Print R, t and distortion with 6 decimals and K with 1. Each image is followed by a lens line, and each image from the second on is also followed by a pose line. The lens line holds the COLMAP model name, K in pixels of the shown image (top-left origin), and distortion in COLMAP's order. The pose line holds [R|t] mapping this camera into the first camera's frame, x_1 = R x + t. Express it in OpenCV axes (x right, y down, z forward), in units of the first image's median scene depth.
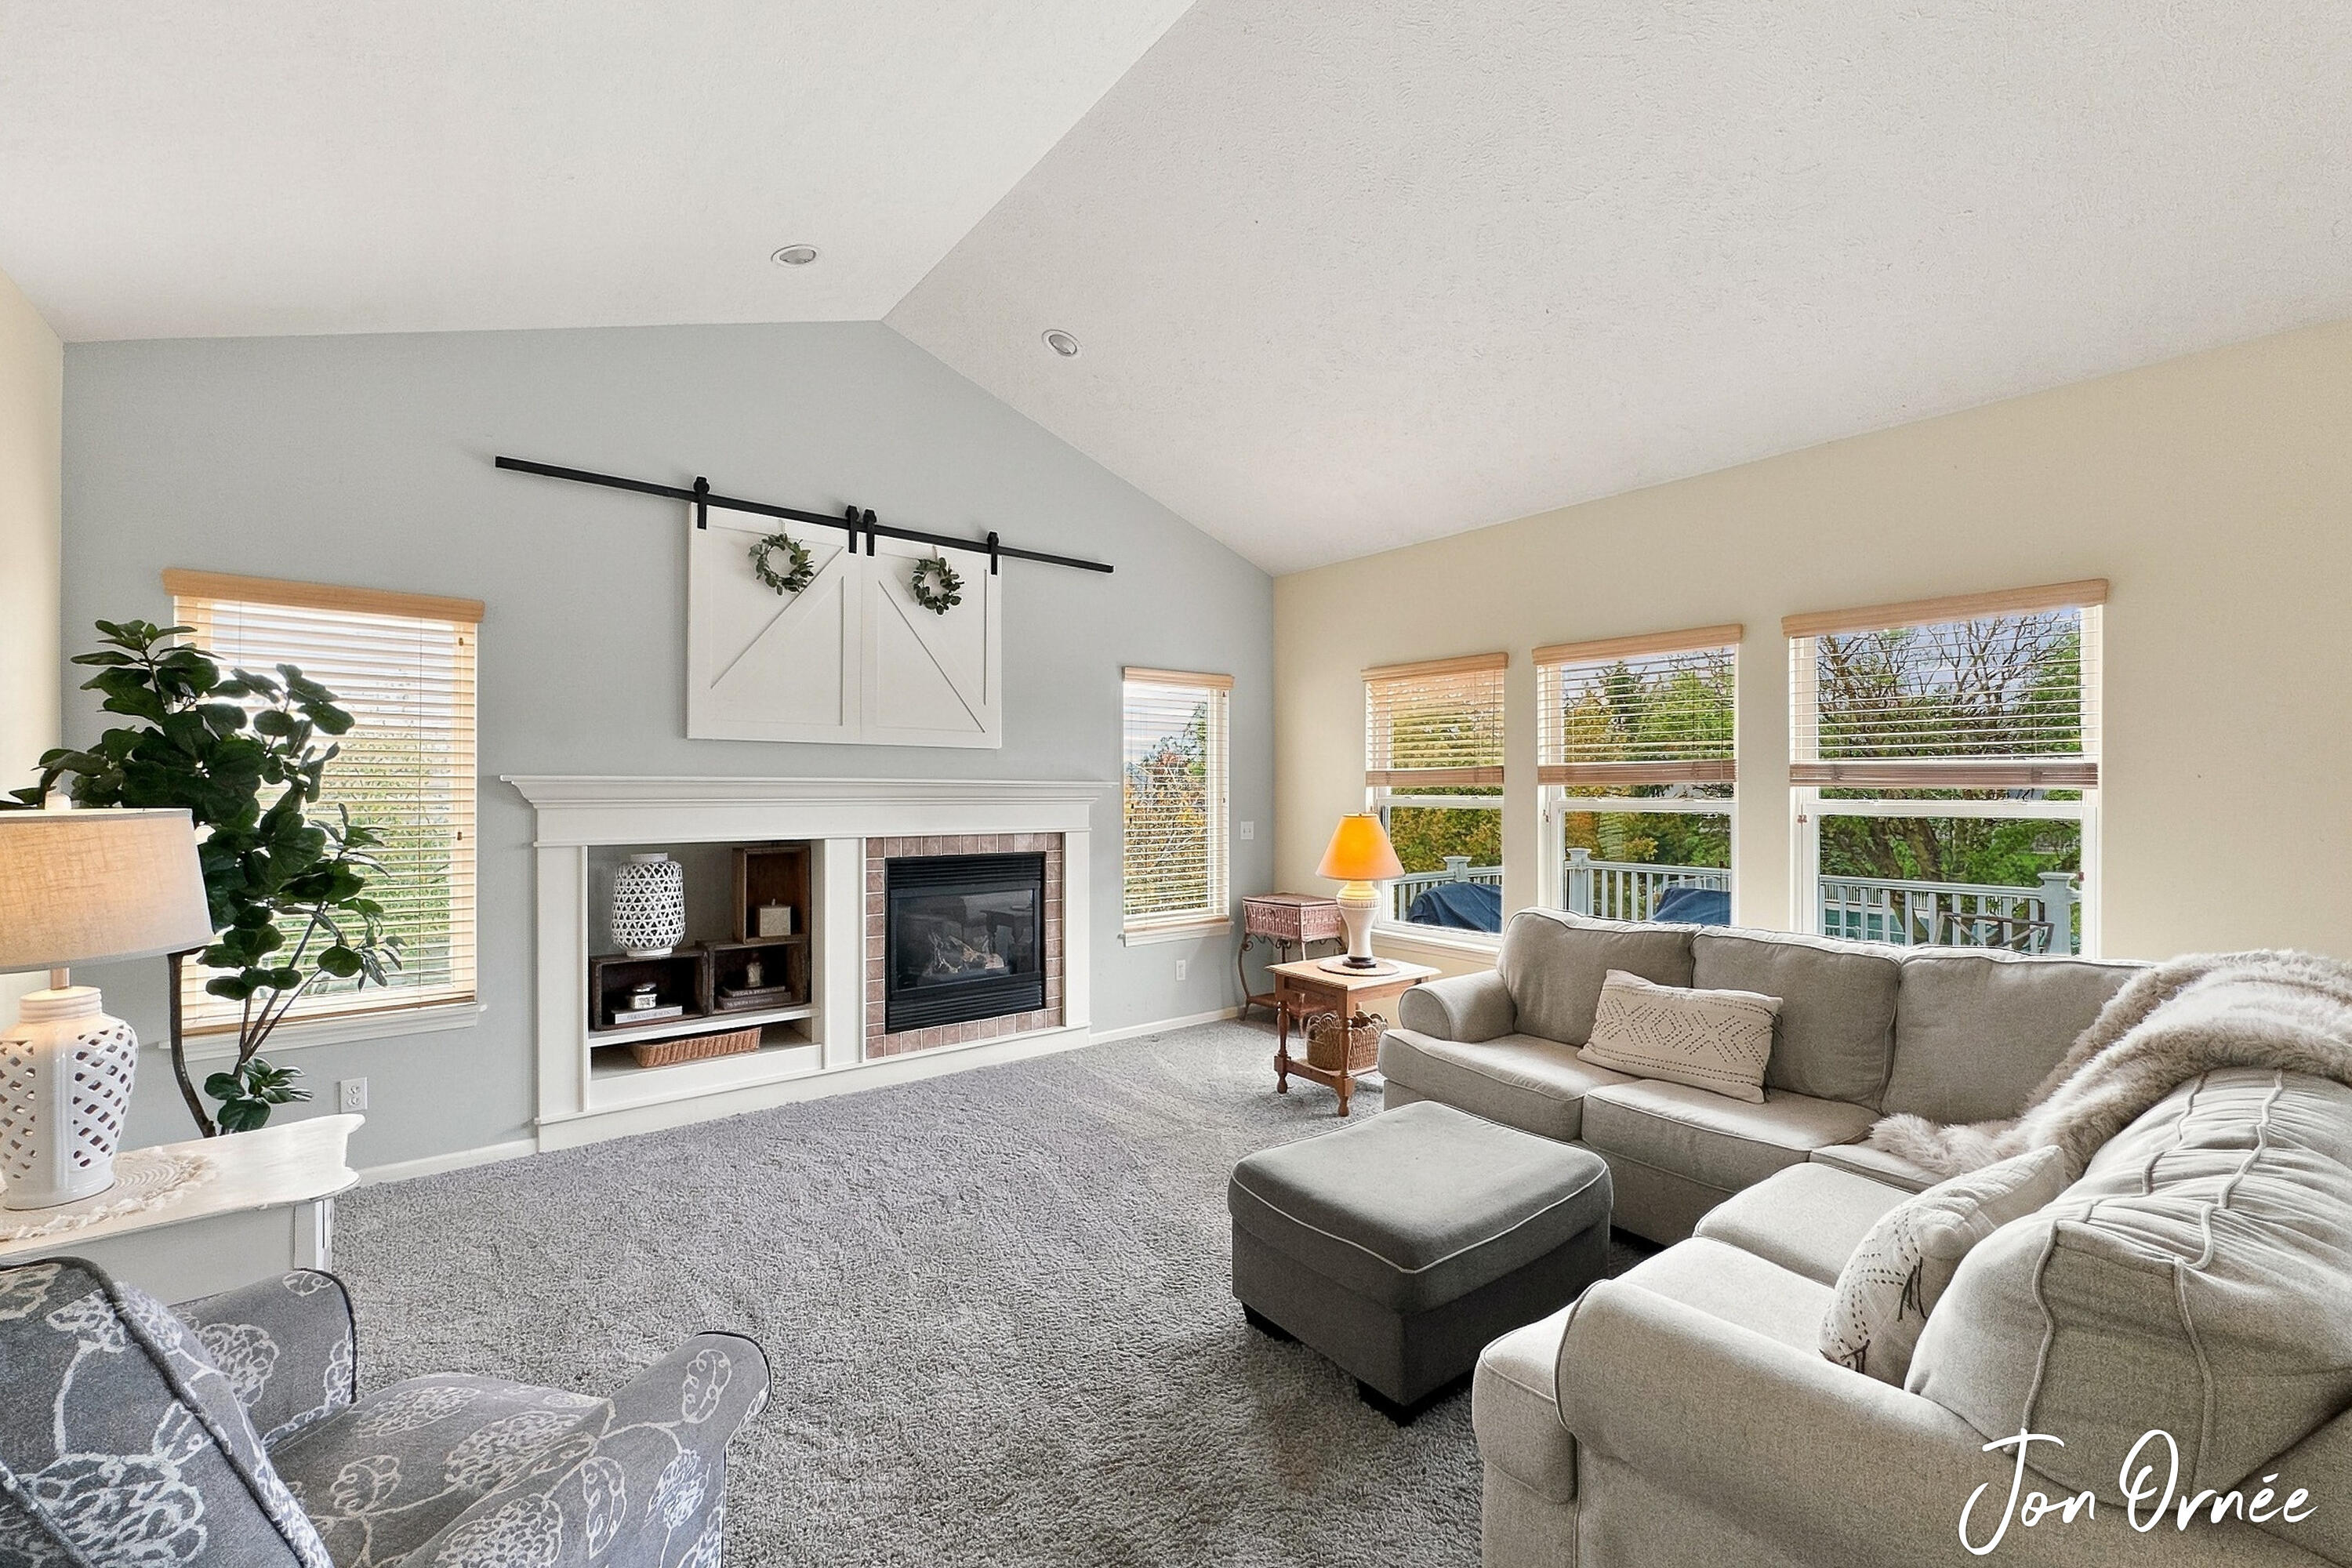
lens RADIAL K [[952.1, 0, 1170.1], [0, 952.1, 788.9], [0, 0, 1]] dist [-0.000897, 0.000432]
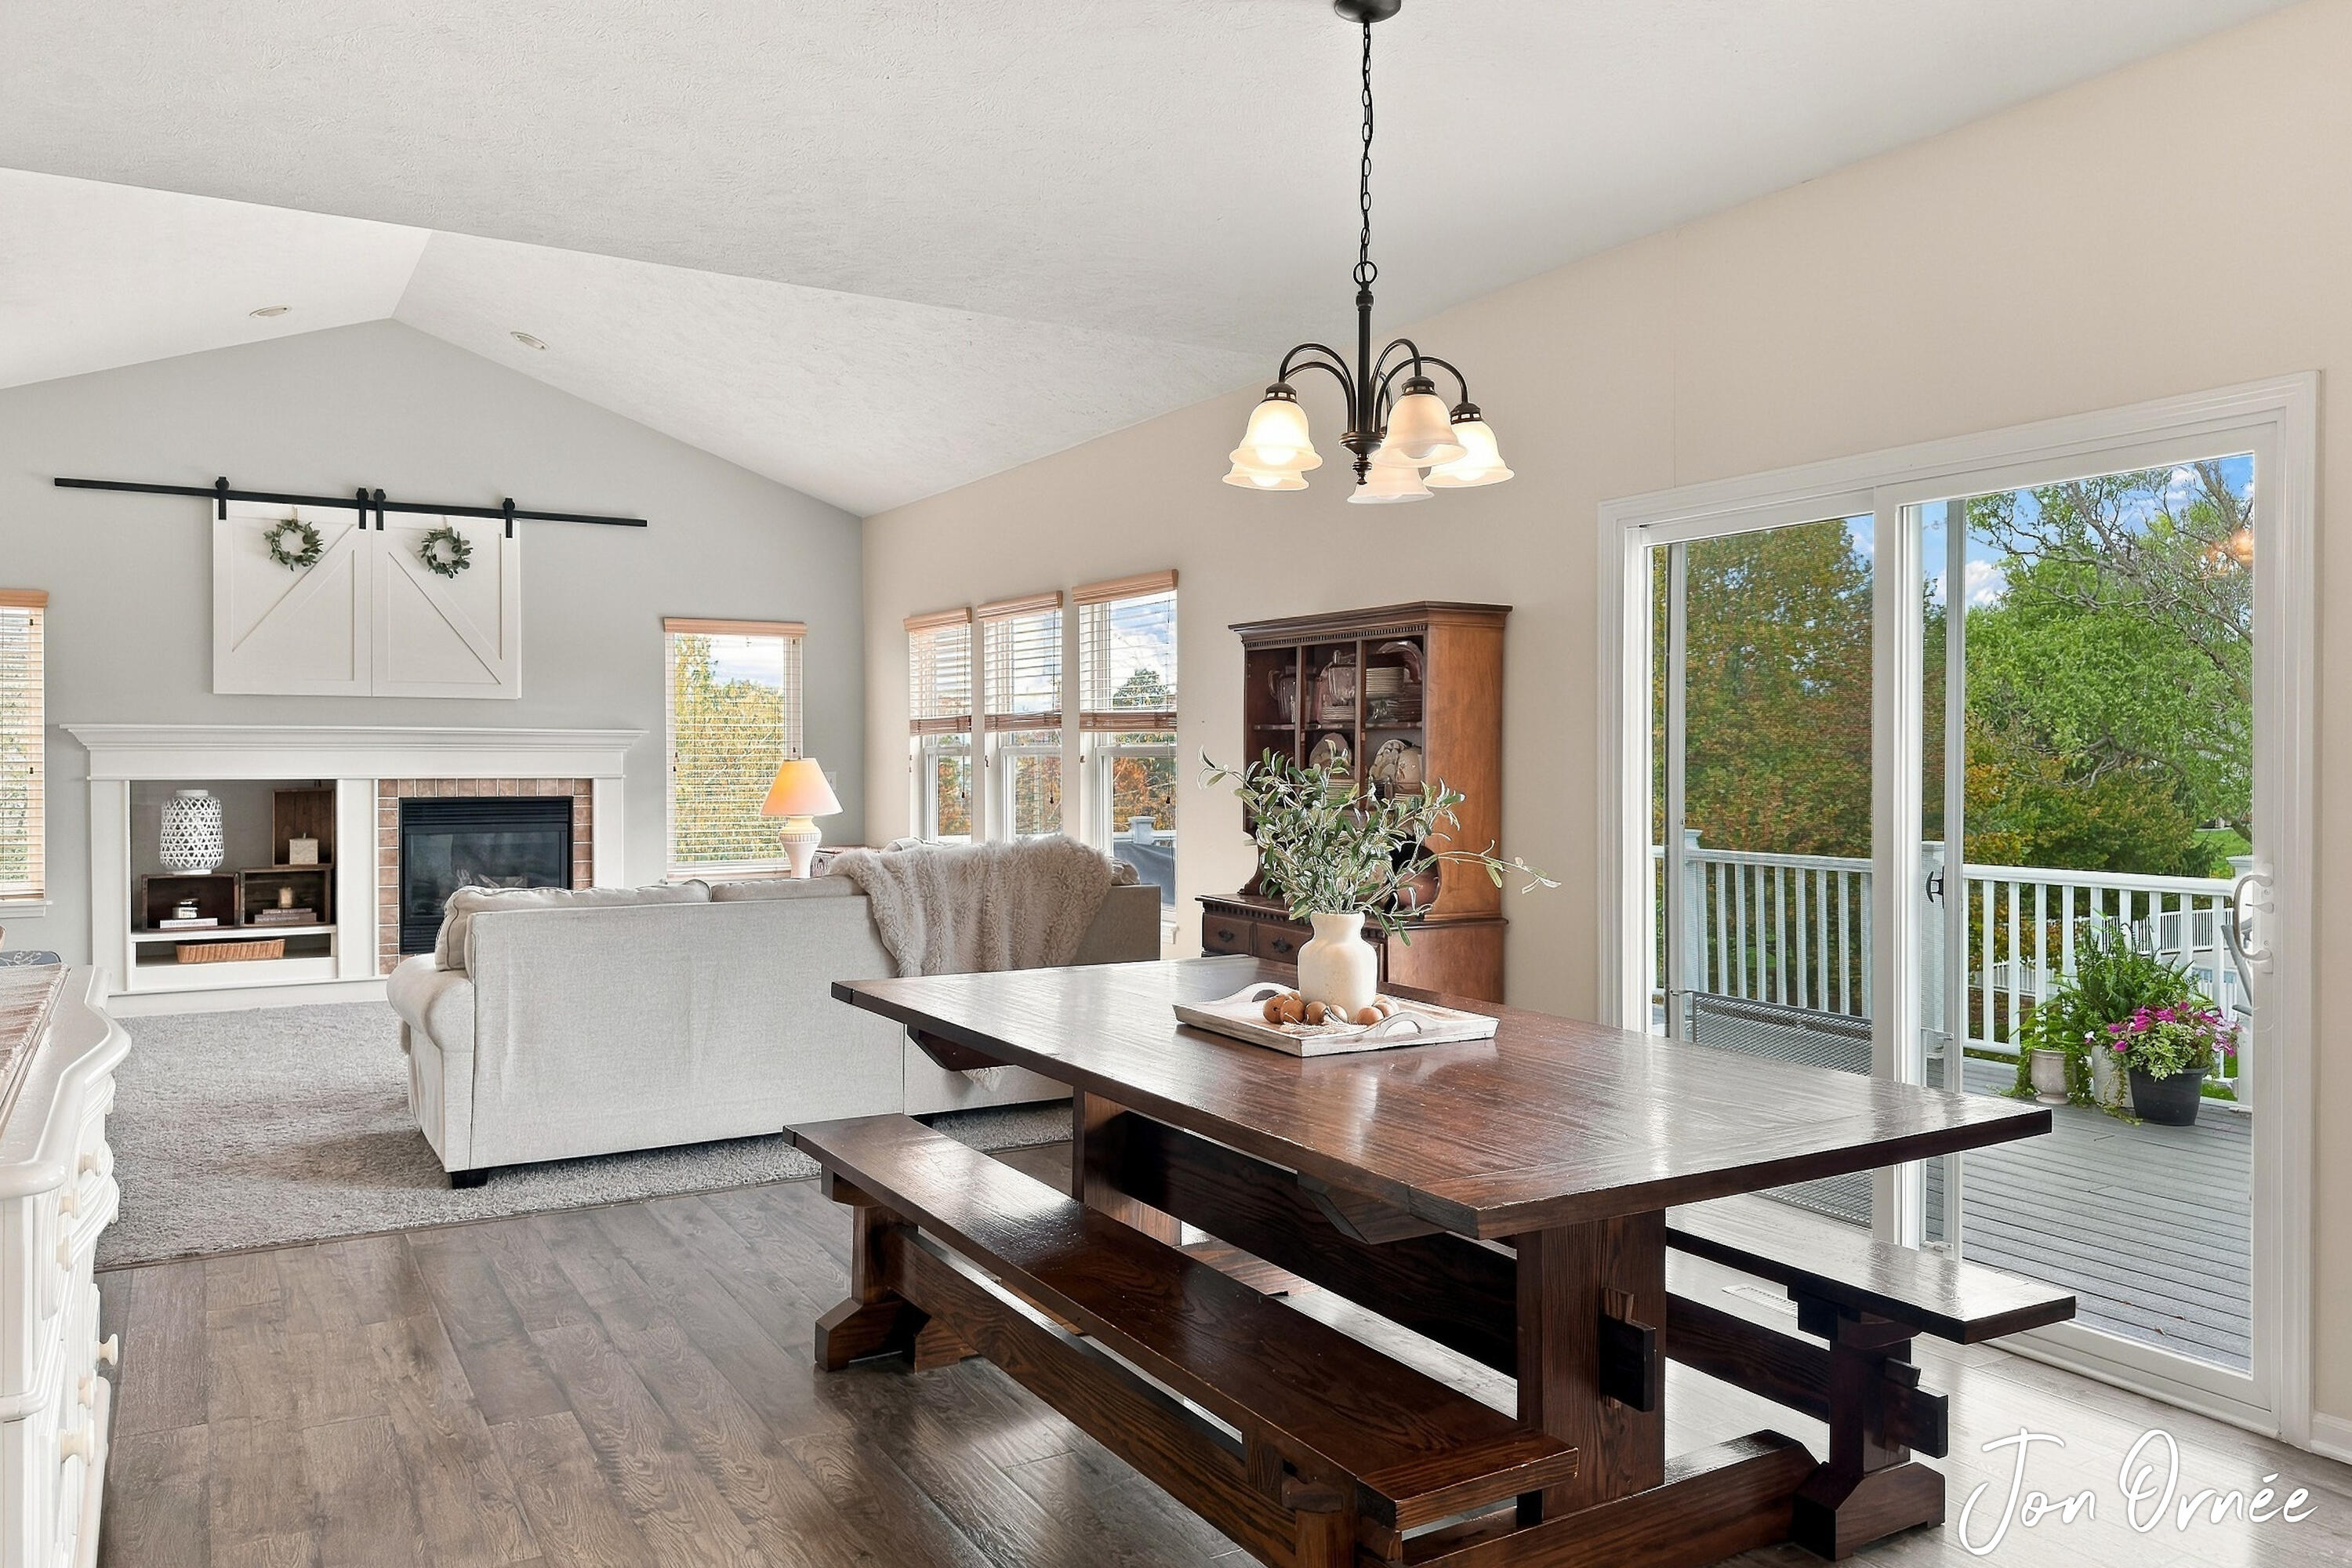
lens RADIAL K [[1642.2, 0, 1177.7], [0, 1642.2, 773.5], [0, 0, 1]] dist [-0.003406, -0.008301]
pose [[0.992508, 0.001965, -0.122167, 0.880428], [-0.000067, 0.999879, 0.015542, 0.014570], [0.122183, -0.015418, 0.992388, -0.838560]]
